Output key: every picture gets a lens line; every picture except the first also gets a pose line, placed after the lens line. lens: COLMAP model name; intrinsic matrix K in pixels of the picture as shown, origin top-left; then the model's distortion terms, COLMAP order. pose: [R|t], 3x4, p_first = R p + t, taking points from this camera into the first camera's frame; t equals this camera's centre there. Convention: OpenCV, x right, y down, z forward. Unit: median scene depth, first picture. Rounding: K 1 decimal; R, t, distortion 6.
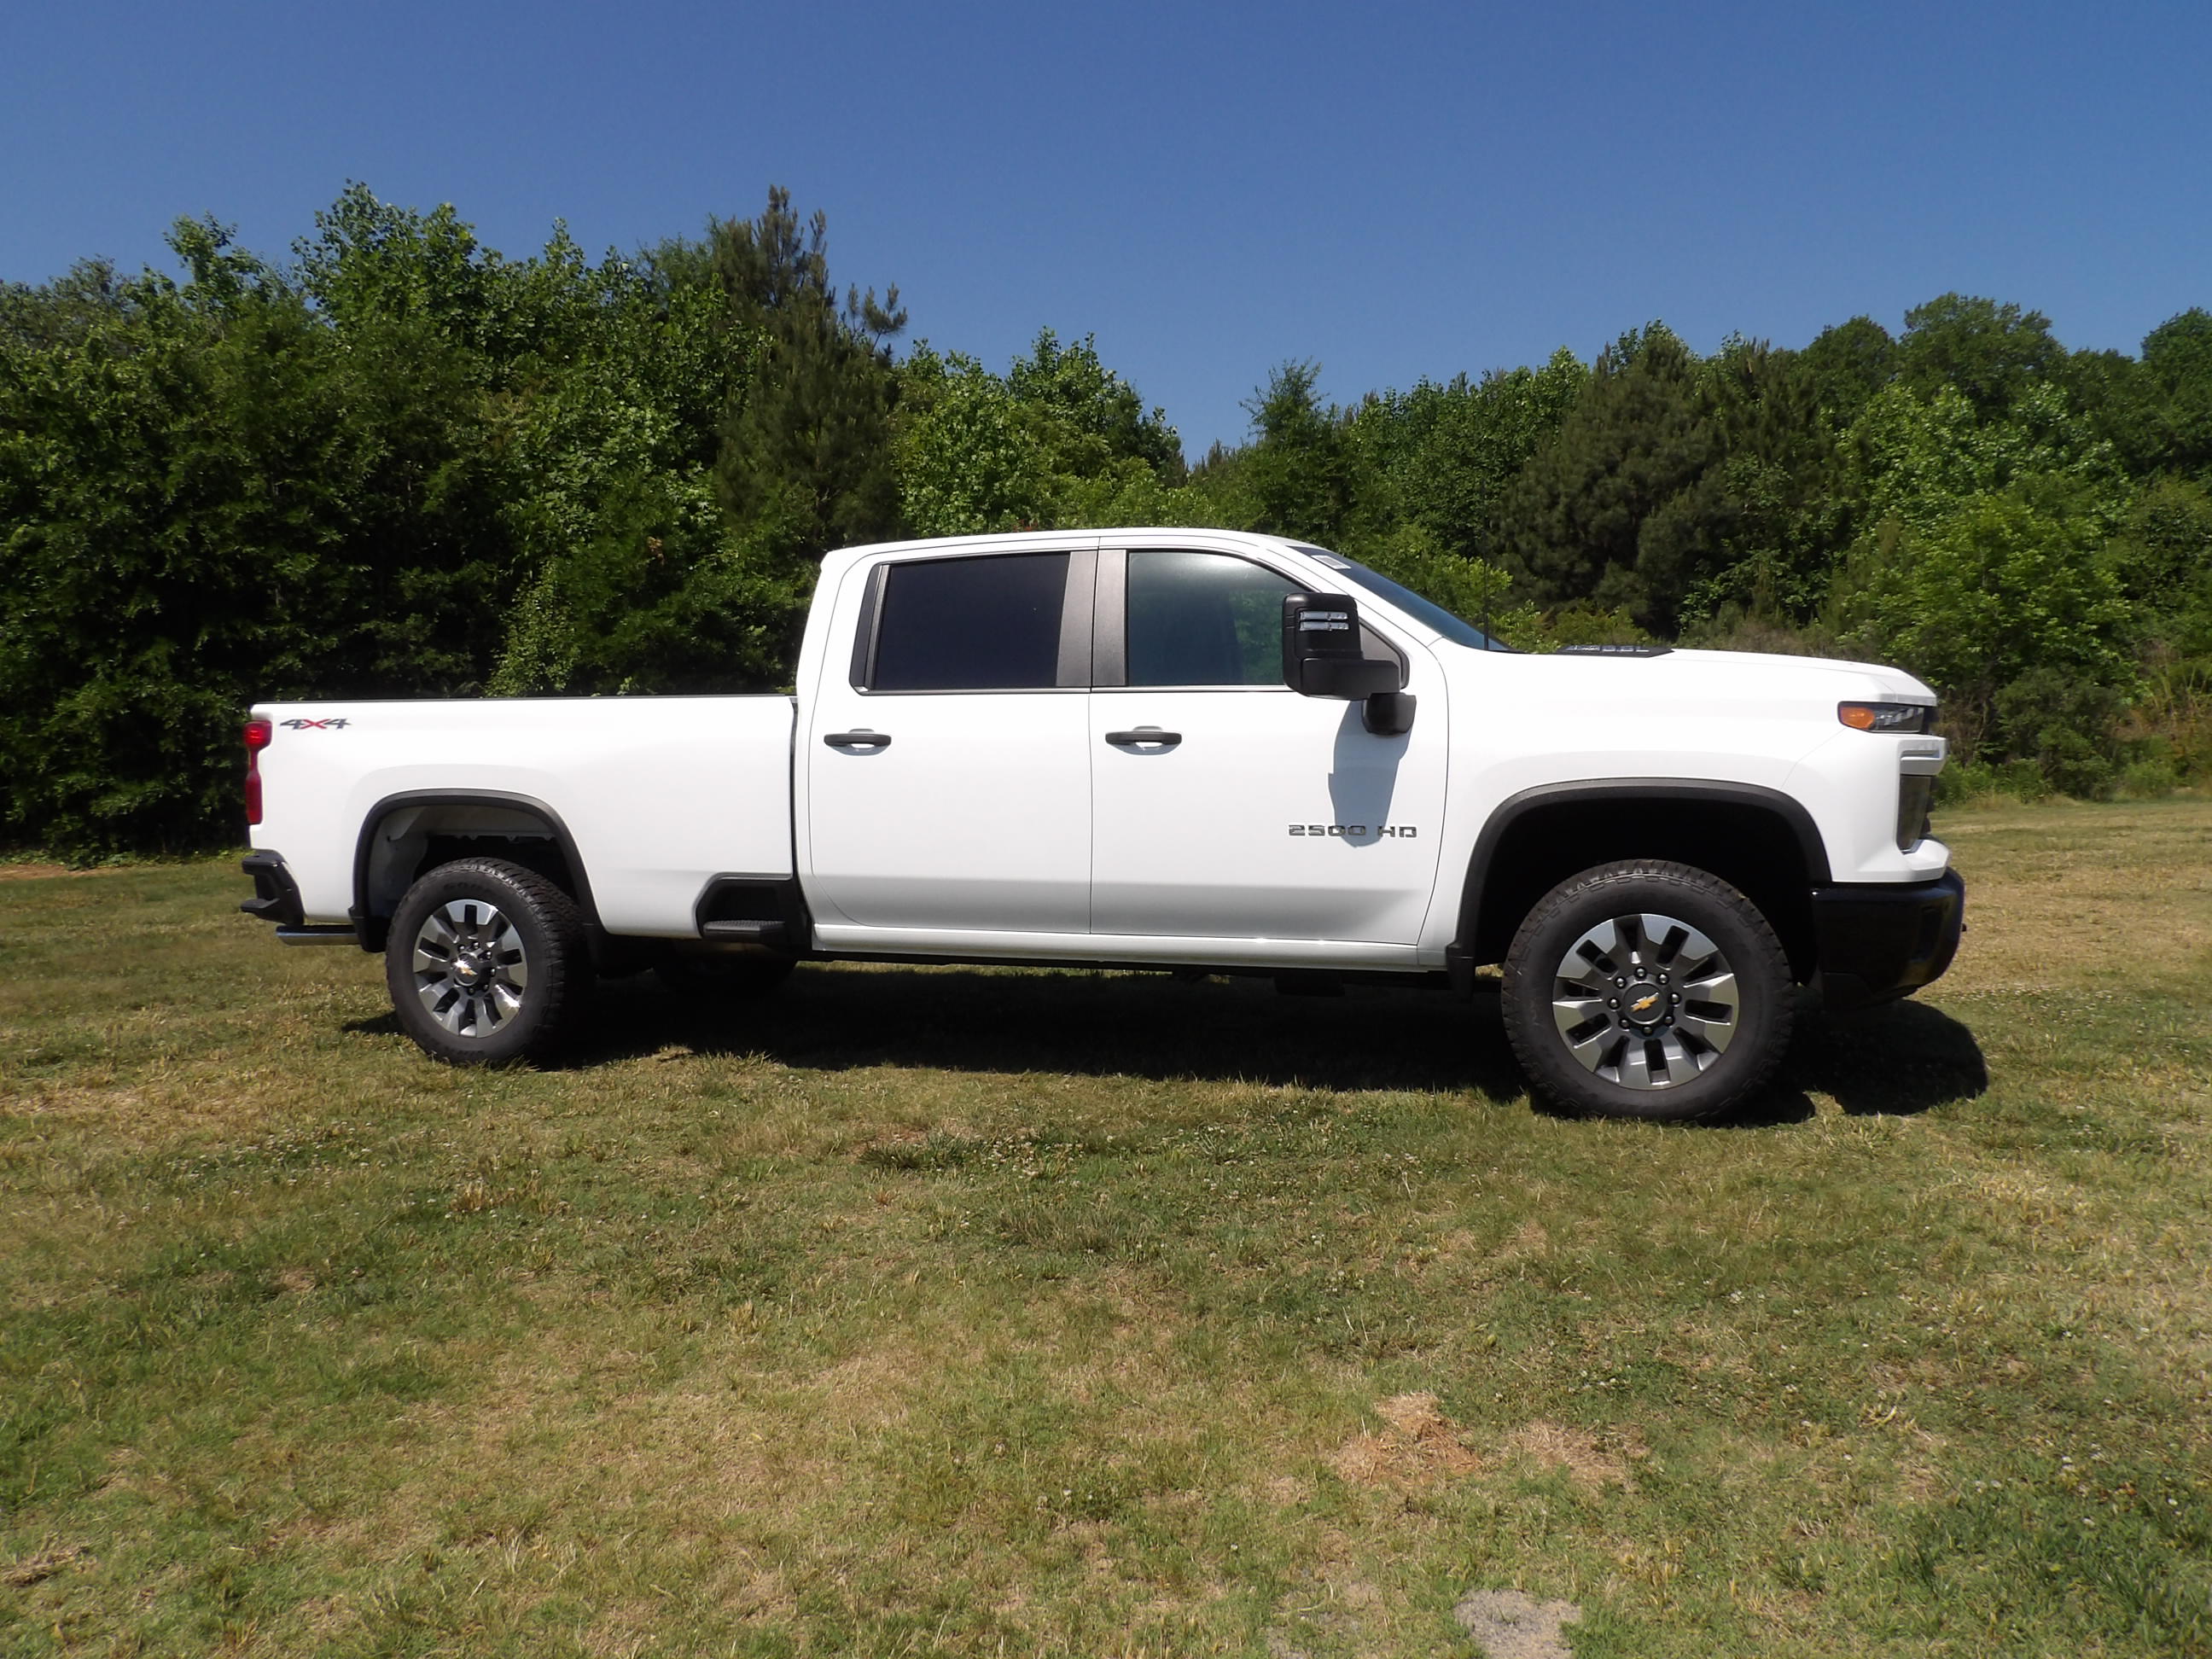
lens RADIAL K [[1570.1, 0, 1123.1], [0, 1570.1, 797.6], [0, 0, 1]] dist [-0.045771, 0.060292]
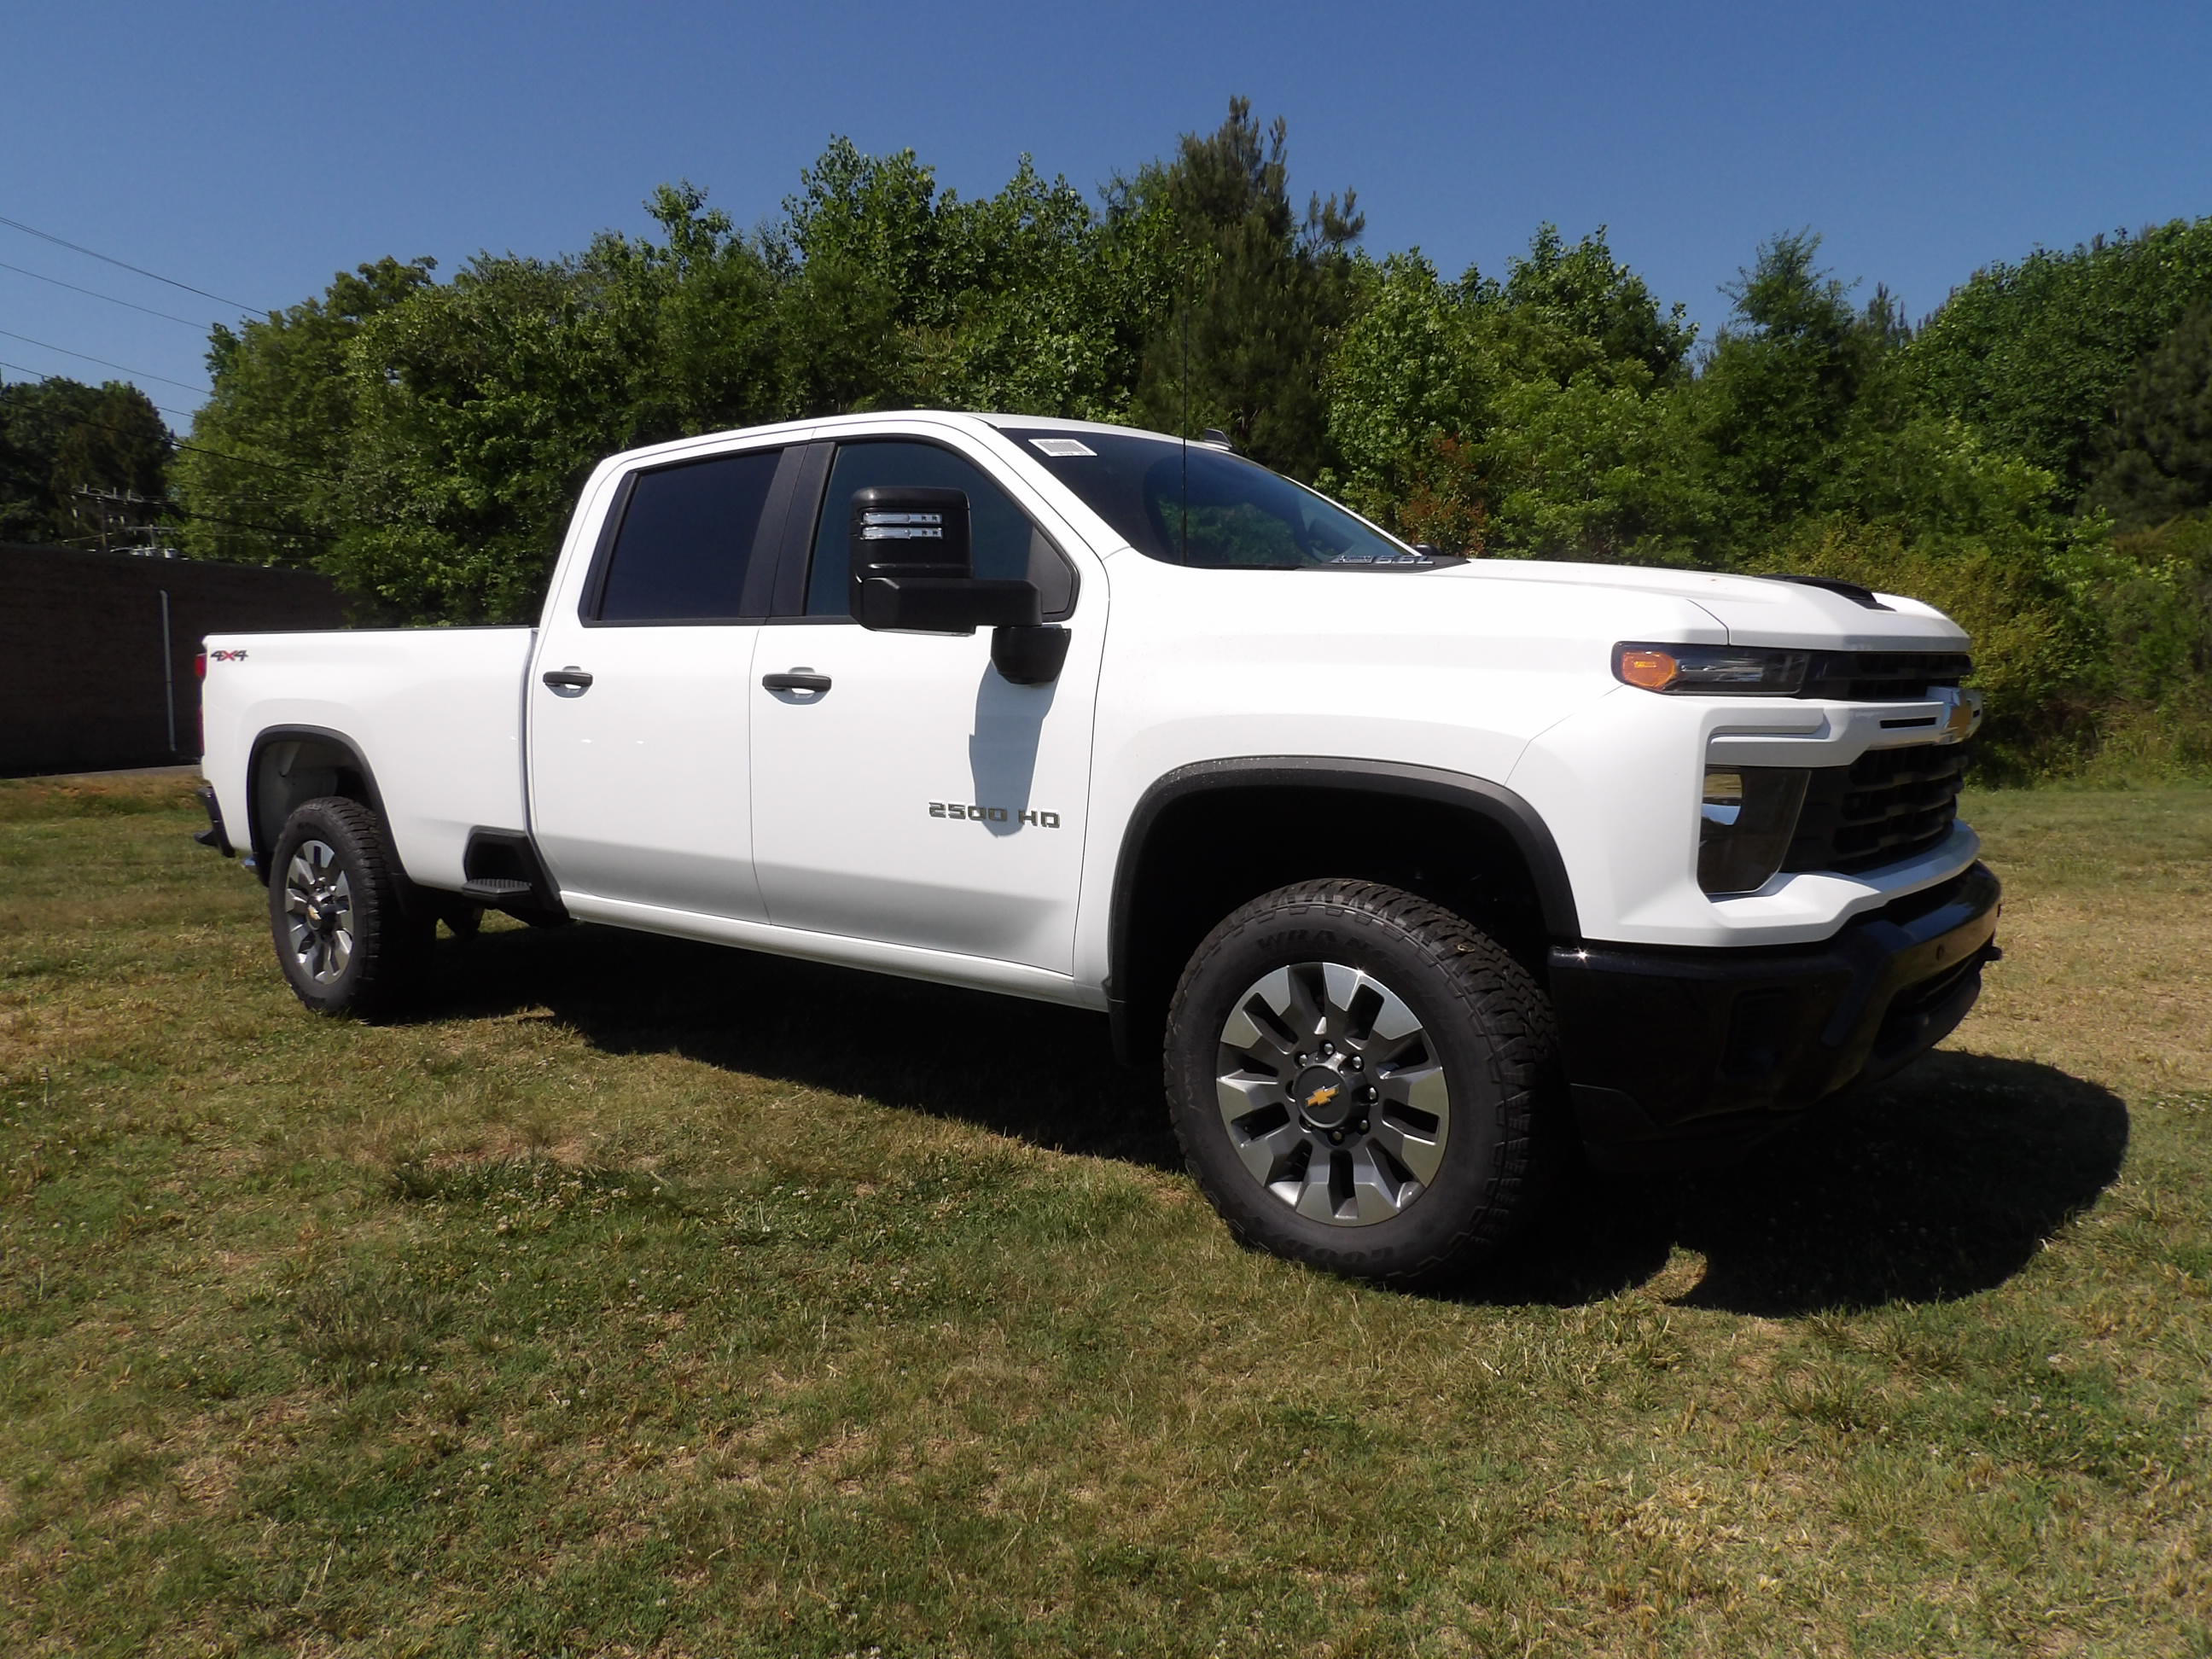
lens RADIAL K [[1564.3, 0, 1121.3], [0, 1564.3, 794.3], [0, 0, 1]] dist [-0.035815, 0.049130]
pose [[0.934300, 0.038534, -0.354399, 0.070303], [-0.022551, 0.998538, 0.049121, -0.003890], [0.355774, -0.037901, 0.933803, 0.051827]]
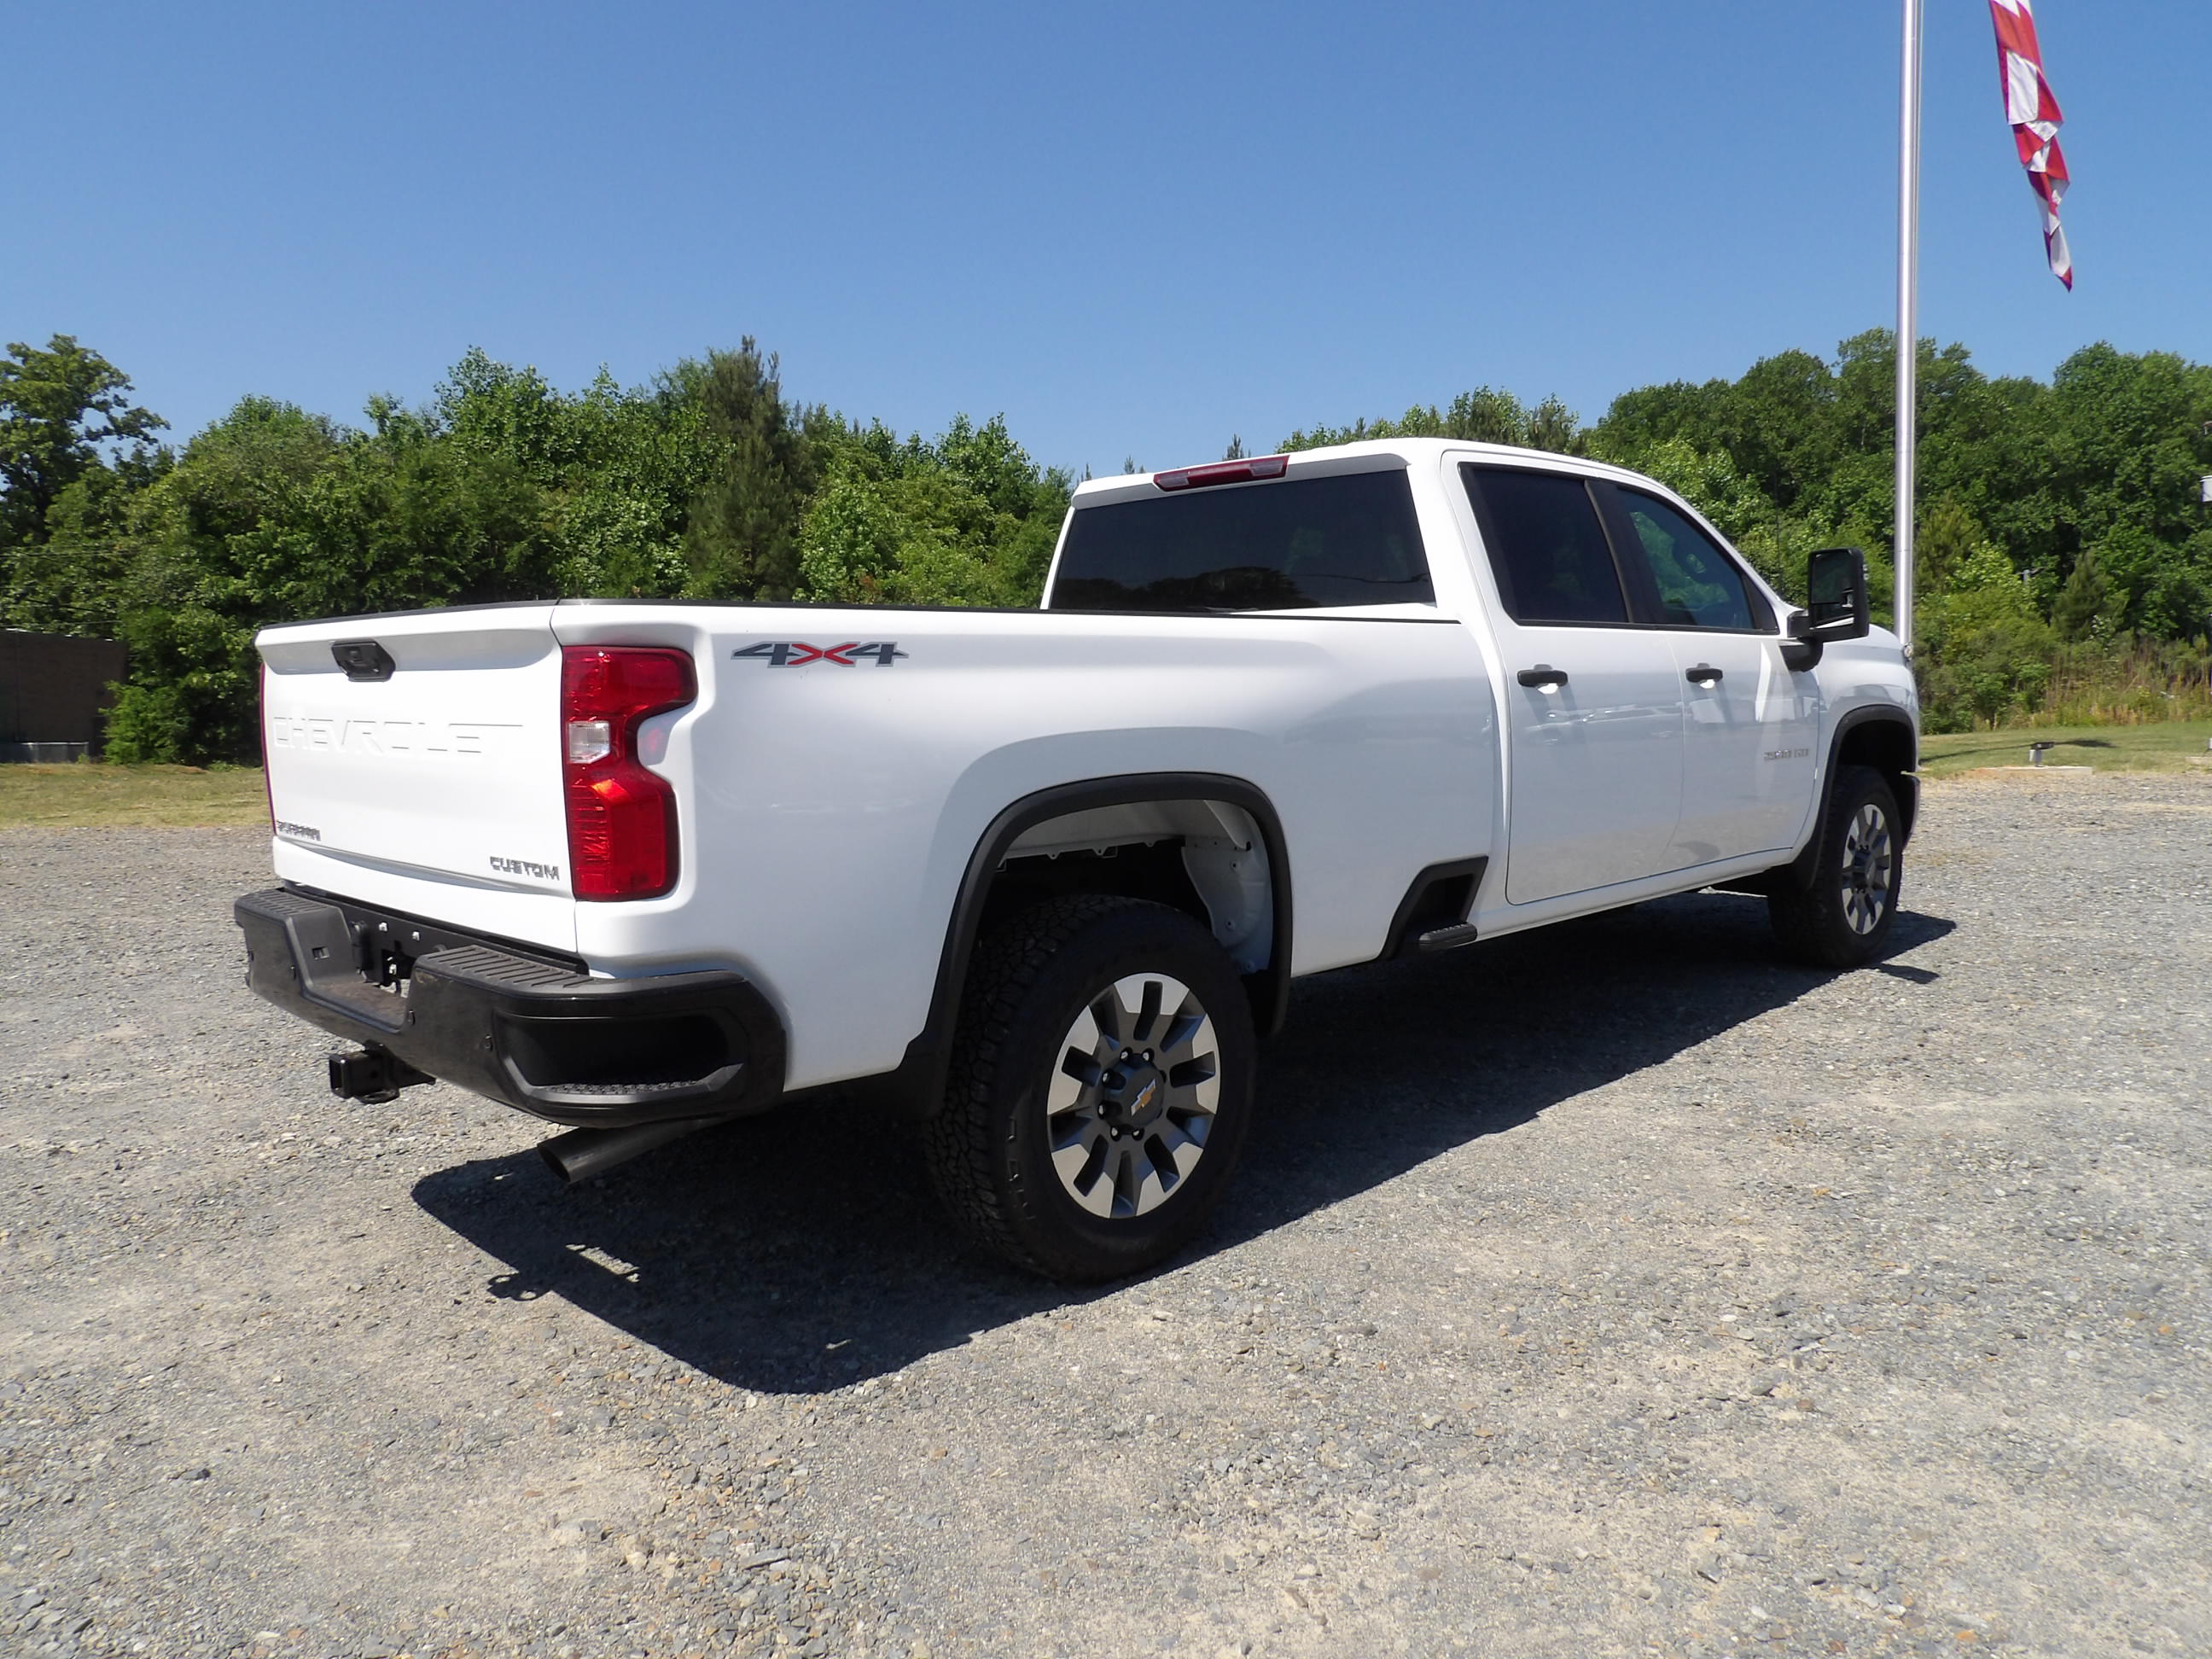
lens RADIAL K [[1546.5, 0, 1106.0], [0, 1546.5, 829.5], [0, 0, 1]] dist [-0.032996, 0.121159]
pose [[0.997044, 0.024395, -0.072853, 0.239571], [-0.022016, 0.999203, 0.033292, 0.024549], [0.073607, -0.031589, 0.996787, -0.462923]]
